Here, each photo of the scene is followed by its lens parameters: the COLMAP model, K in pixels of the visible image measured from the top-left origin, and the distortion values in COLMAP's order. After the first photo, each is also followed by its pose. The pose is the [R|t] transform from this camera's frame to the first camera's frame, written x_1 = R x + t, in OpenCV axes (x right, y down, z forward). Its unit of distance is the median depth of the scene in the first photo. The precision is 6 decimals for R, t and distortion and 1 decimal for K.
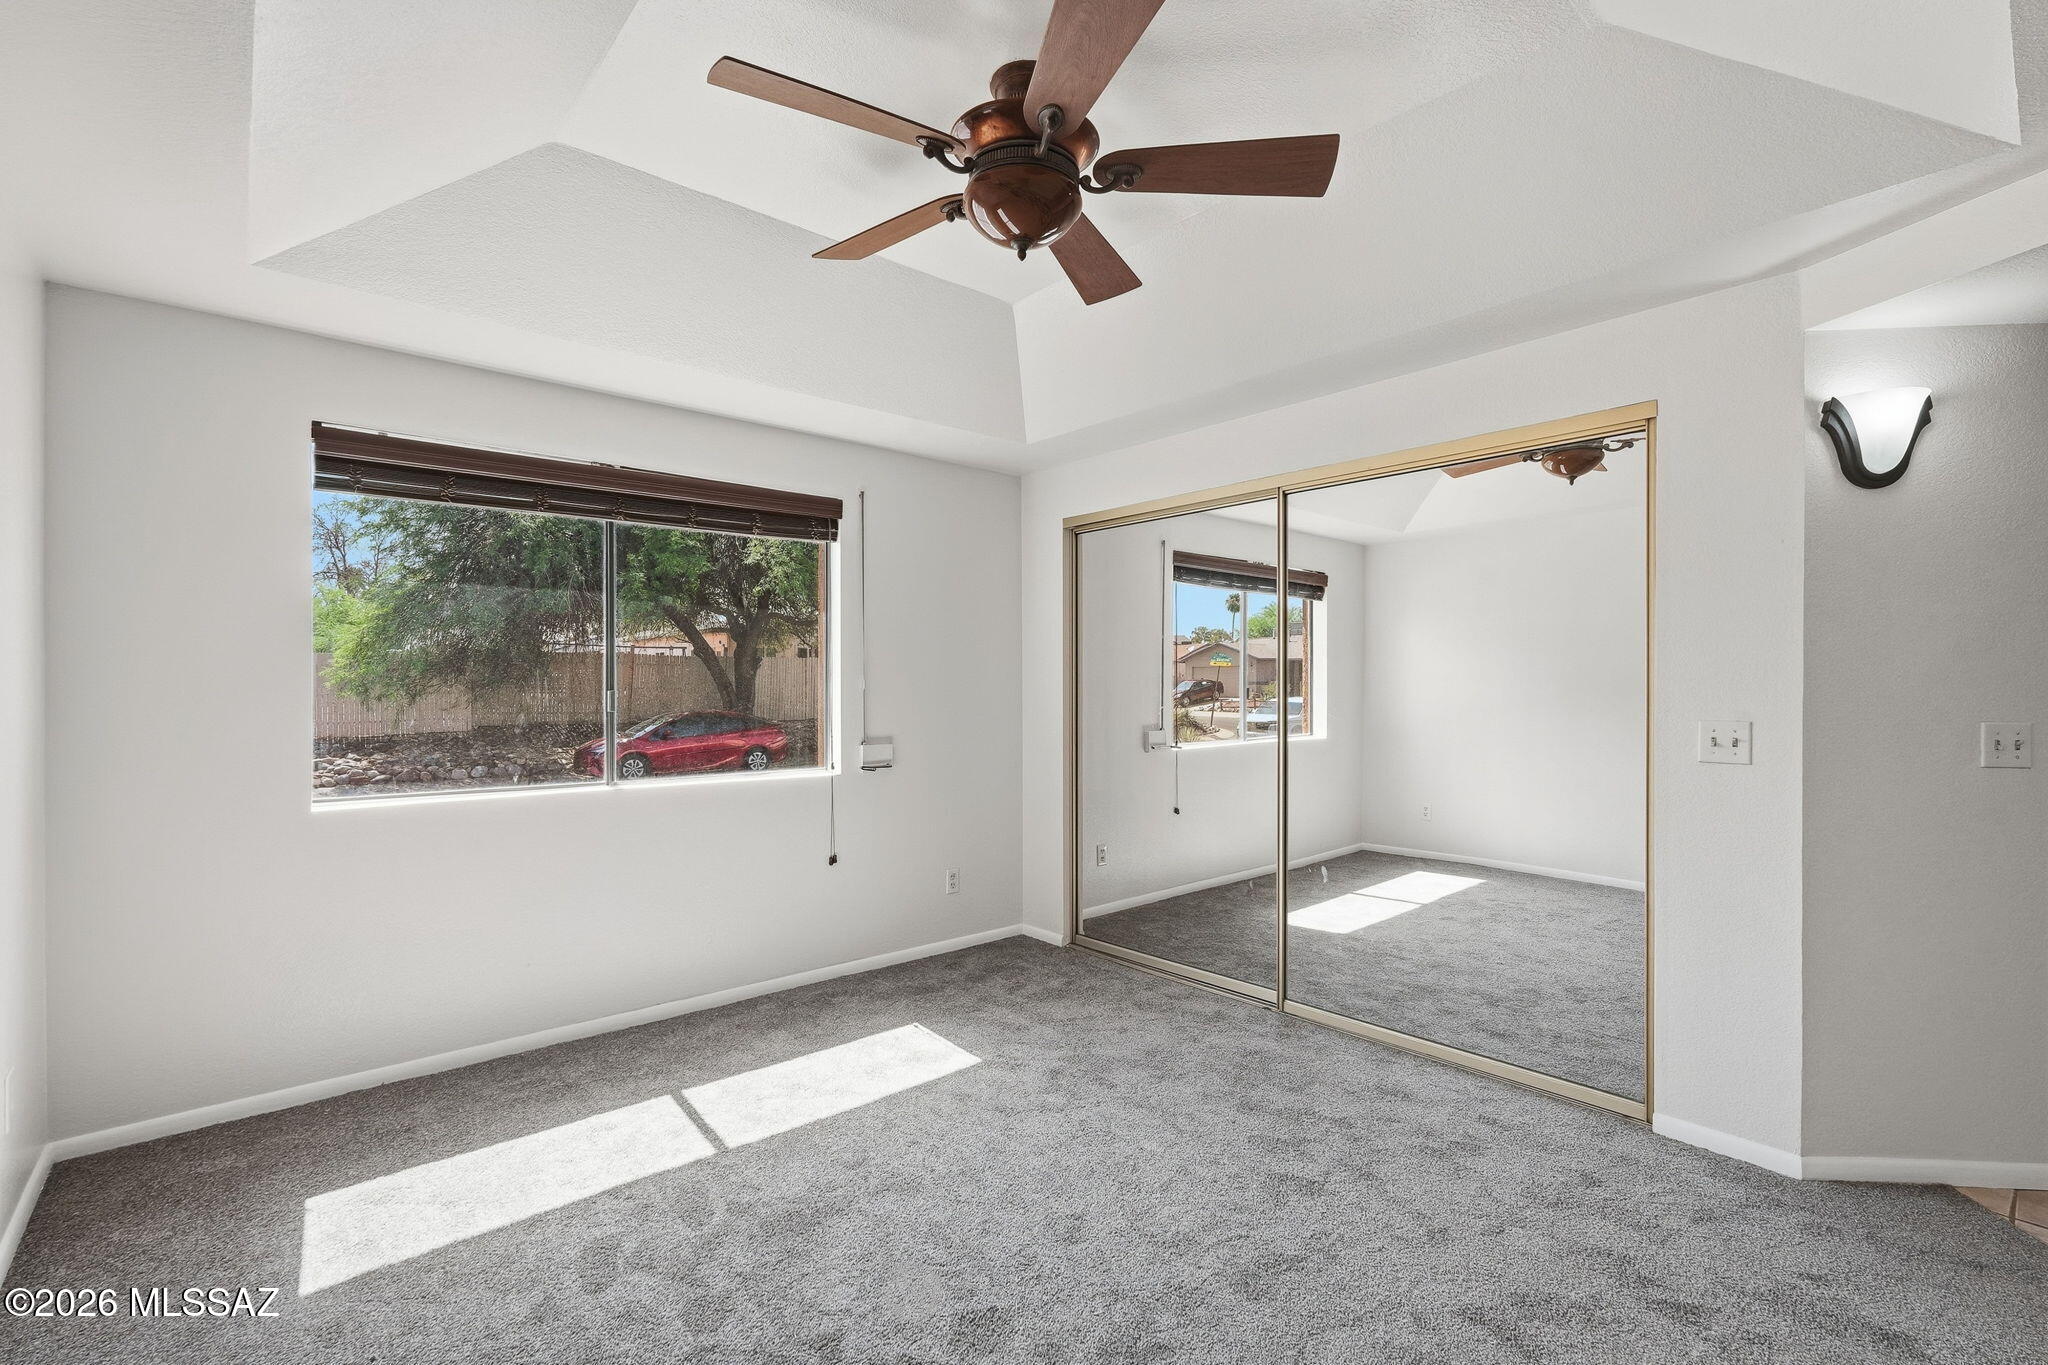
lens RADIAL K [[920.3, 0, 1032.2], [0, 920.3, 680.3], [0, 0, 1]] dist [-0.012977, 0.008698]
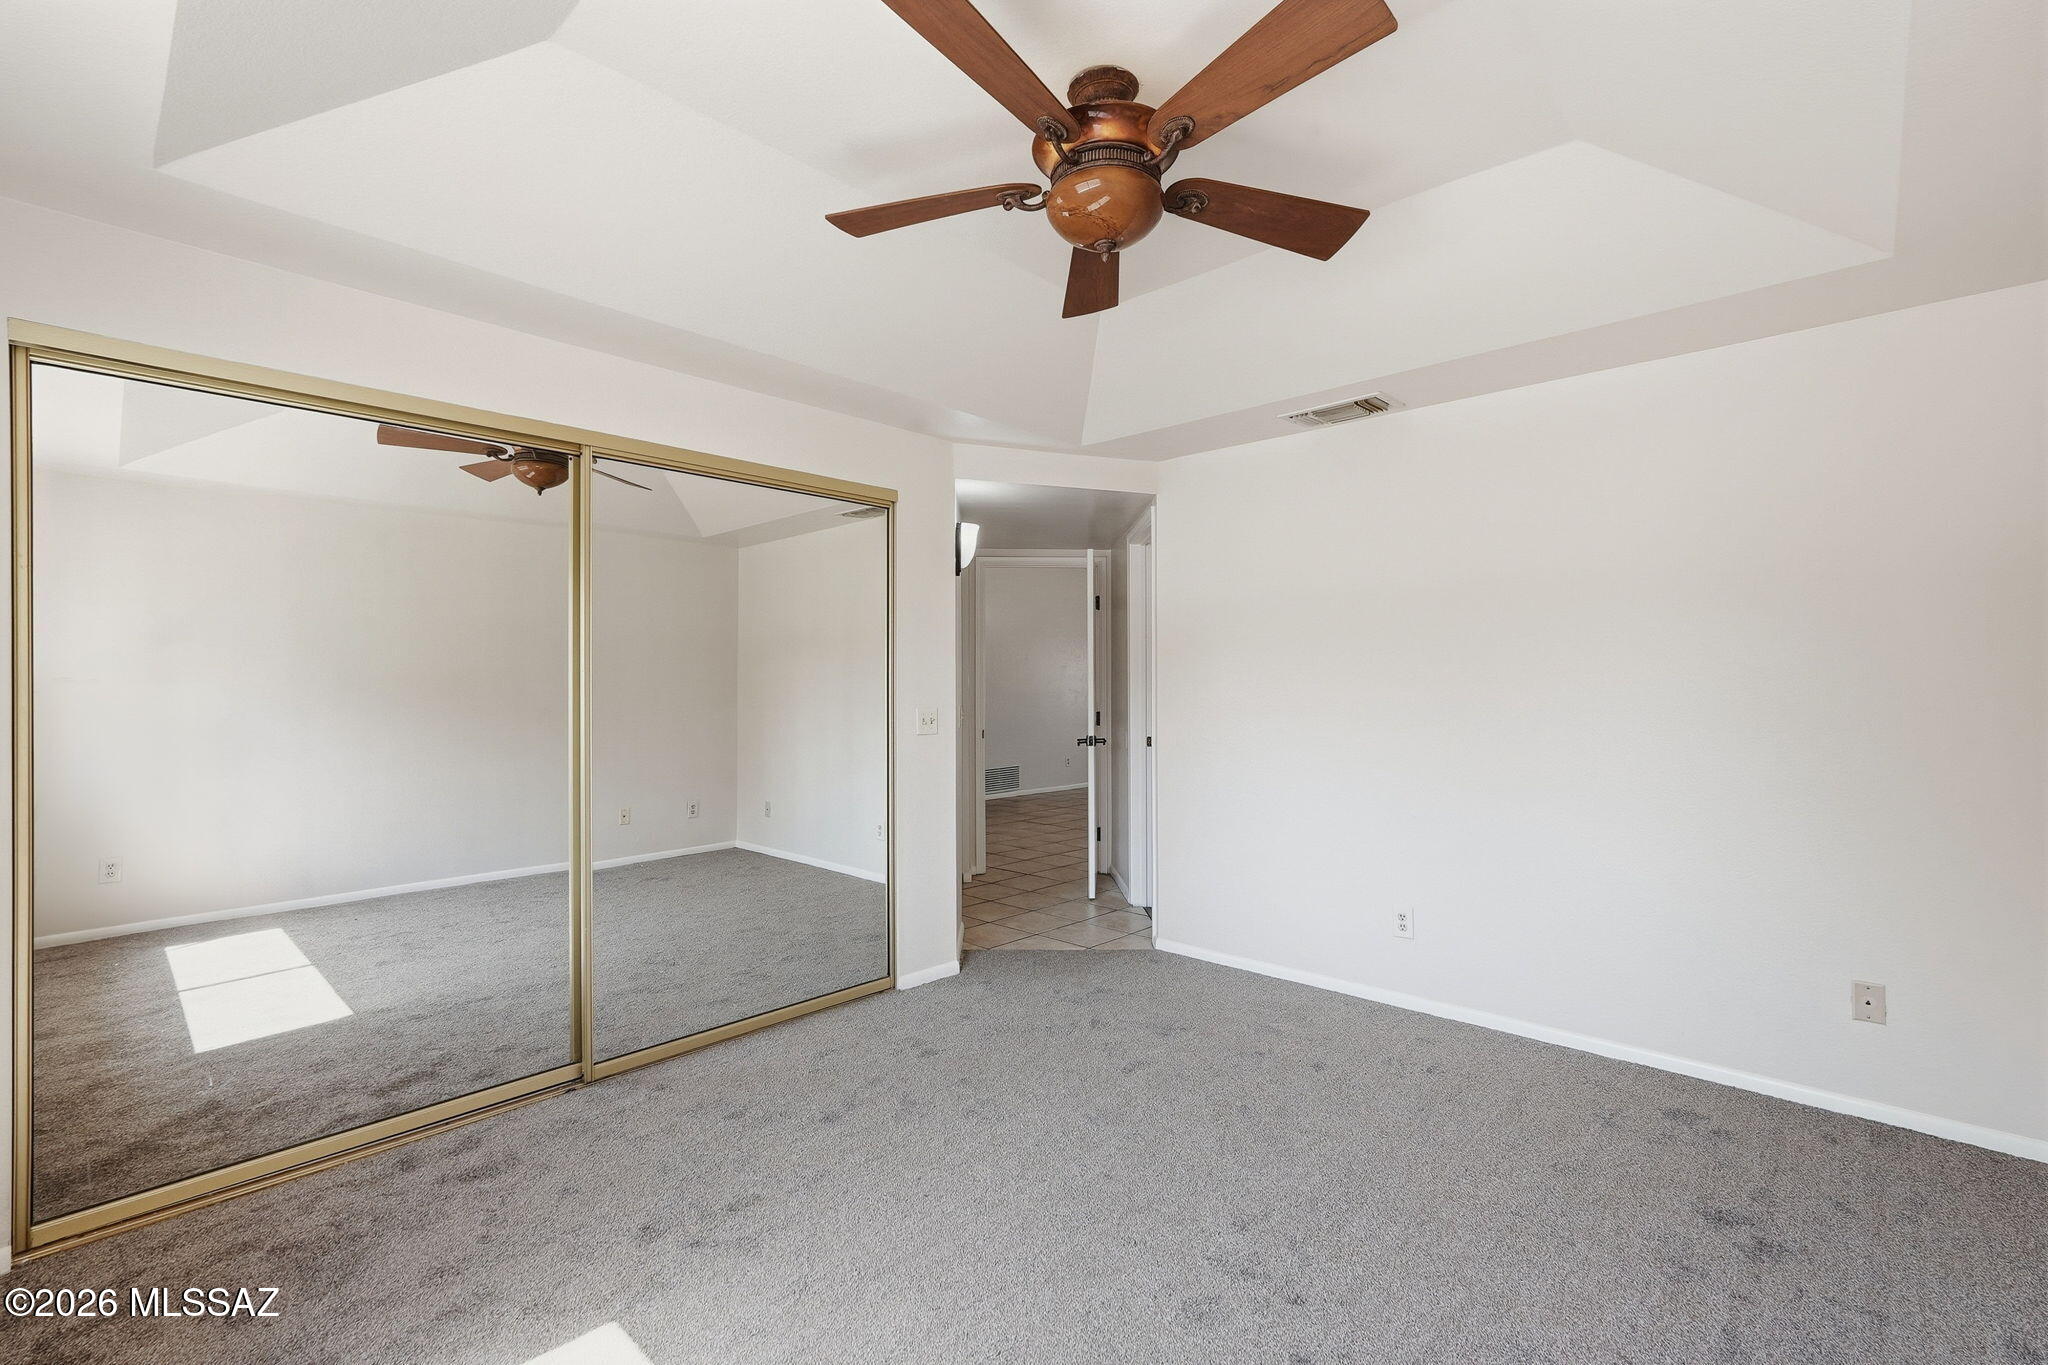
lens RADIAL K [[920.3, 0, 1032.2], [0, 920.3, 680.3], [0, 0, 1]] dist [-0.012977, 0.008698]
pose [[-0.101393, 0.000455, 0.994846, -0.789686], [-0.015902, 0.999871, -0.002078, -0.001899], [-0.994719, -0.016031, -0.101373, 0.931571]]
